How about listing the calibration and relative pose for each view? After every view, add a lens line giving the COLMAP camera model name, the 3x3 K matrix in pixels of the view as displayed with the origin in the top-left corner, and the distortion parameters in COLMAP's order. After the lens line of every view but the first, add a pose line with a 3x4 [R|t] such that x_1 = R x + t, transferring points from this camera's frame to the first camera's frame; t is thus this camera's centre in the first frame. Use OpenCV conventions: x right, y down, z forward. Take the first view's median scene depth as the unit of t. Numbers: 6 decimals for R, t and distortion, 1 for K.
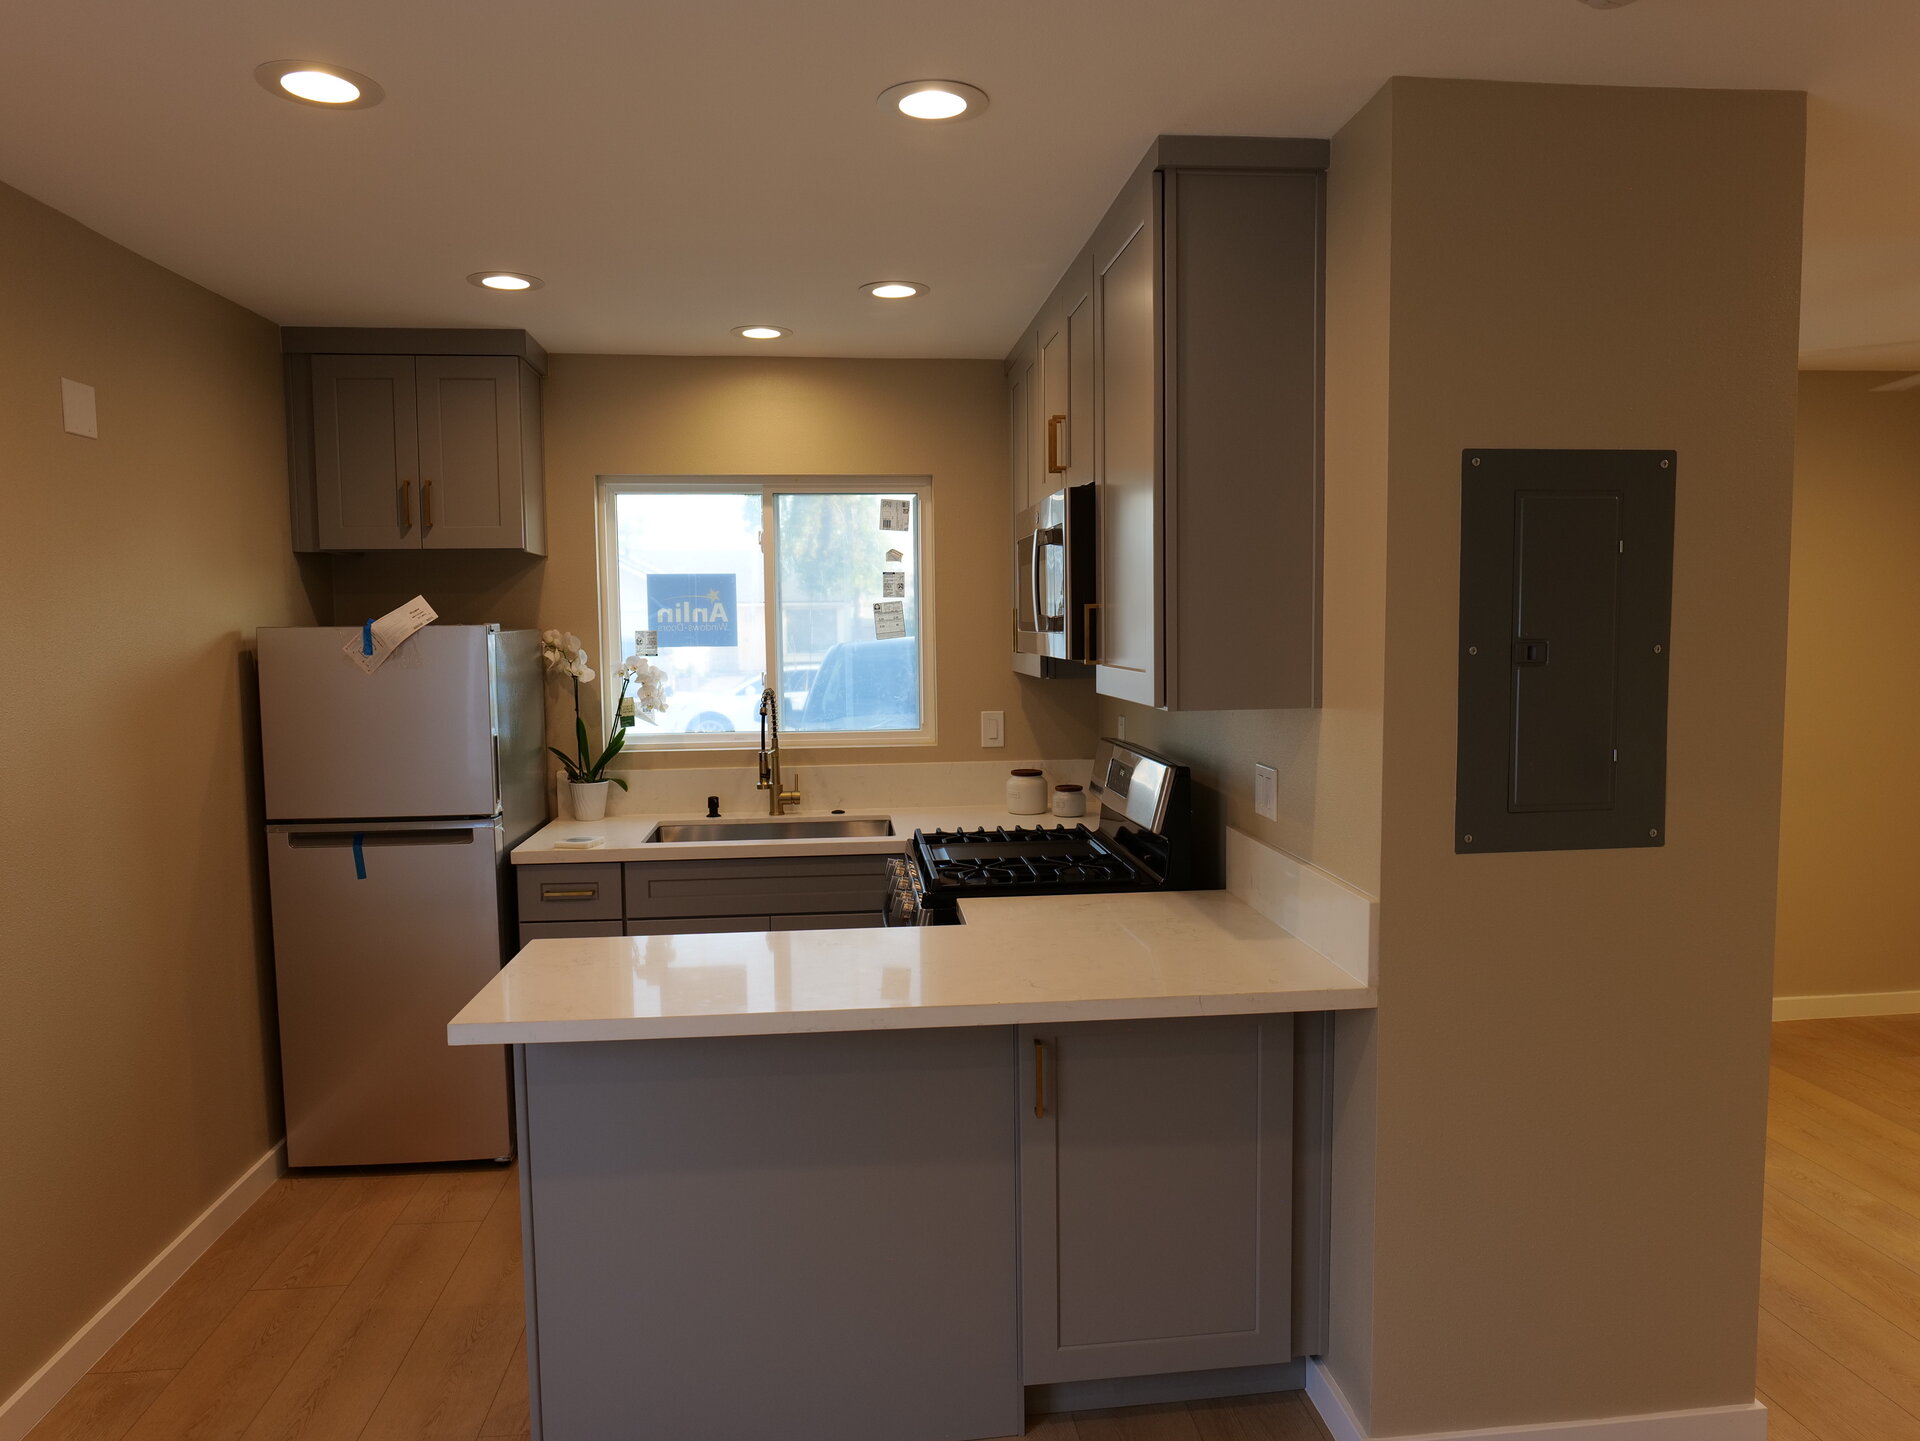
lens RADIAL K [[1270.1, 0, 975.4], [0, 1270.1, 727.1], [0, 0, 1]] dist [-0.018192, 0.011280]
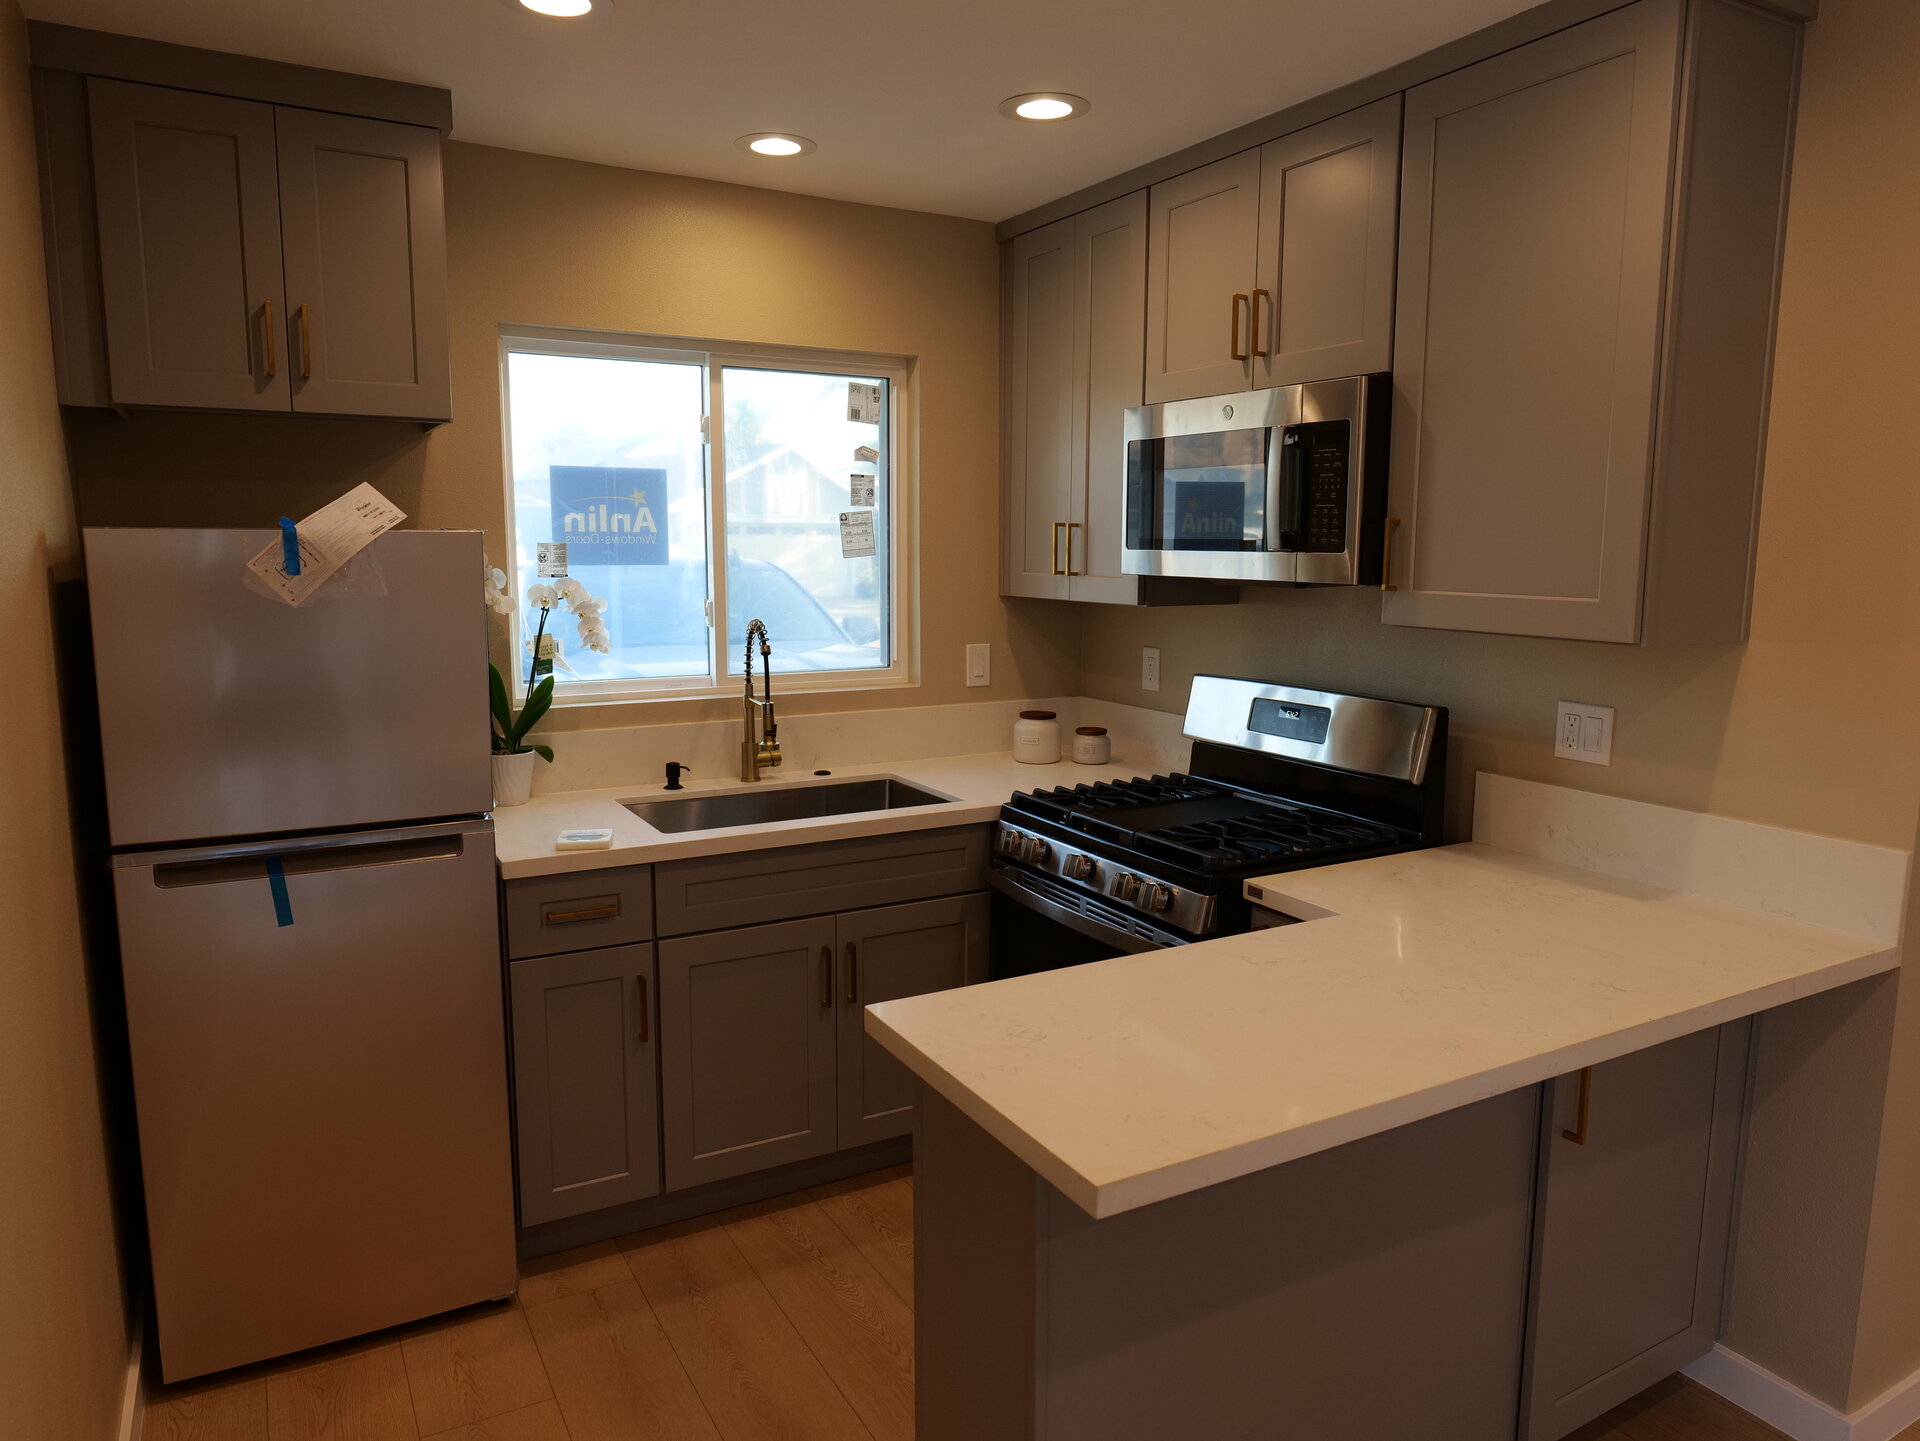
lens RADIAL K [[1270.1, 0, 956.9], [0, 1270.1, 722.4], [0, 0, 1]] dist [-0.018192, 0.011280]
pose [[0.914009, -0.041440, 0.403573, -0.356674], [0.017316, 0.997848, 0.063246, -0.014633], [-0.405325, -0.050820, 0.912759, 0.233849]]
